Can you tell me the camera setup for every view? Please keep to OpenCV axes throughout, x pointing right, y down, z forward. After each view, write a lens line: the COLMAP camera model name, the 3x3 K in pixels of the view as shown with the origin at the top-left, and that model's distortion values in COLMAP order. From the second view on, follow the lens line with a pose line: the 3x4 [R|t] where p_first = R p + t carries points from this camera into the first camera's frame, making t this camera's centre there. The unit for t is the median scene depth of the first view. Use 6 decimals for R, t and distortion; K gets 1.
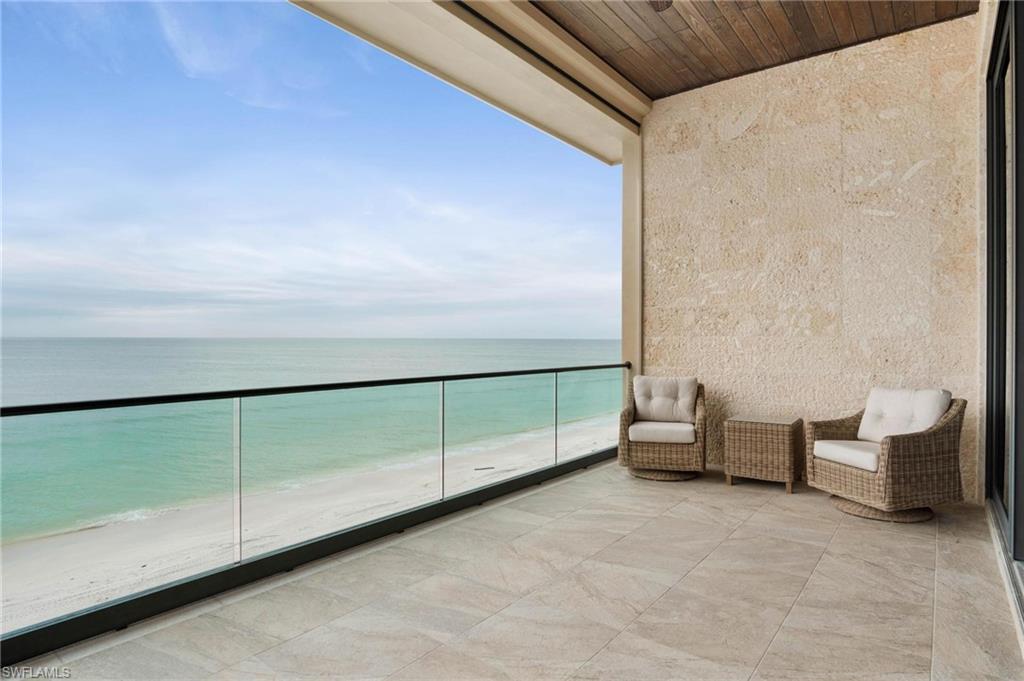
lens RADIAL K [[553.6, 0, 511.9], [0, 553.6, 337.8], [0, 0, 1]] dist [-0.020580, 0.005501]
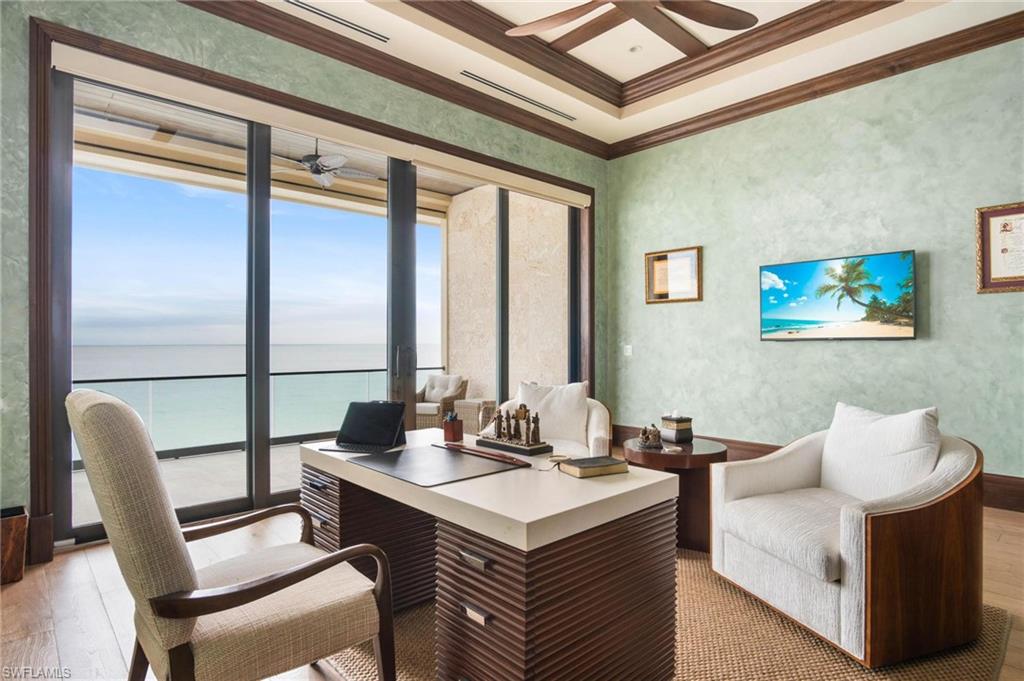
lens RADIAL K [[553.6, 0, 512.8], [0, 553.6, 344.2], [0, 0, 1]] dist [-0.020580, 0.005501]
pose [[0.986775, -0.005060, -0.162016, 0.697325], [0.005349, 0.999985, 0.001352, -0.019261], [0.162007, -0.002201, 0.986787, -0.517436]]
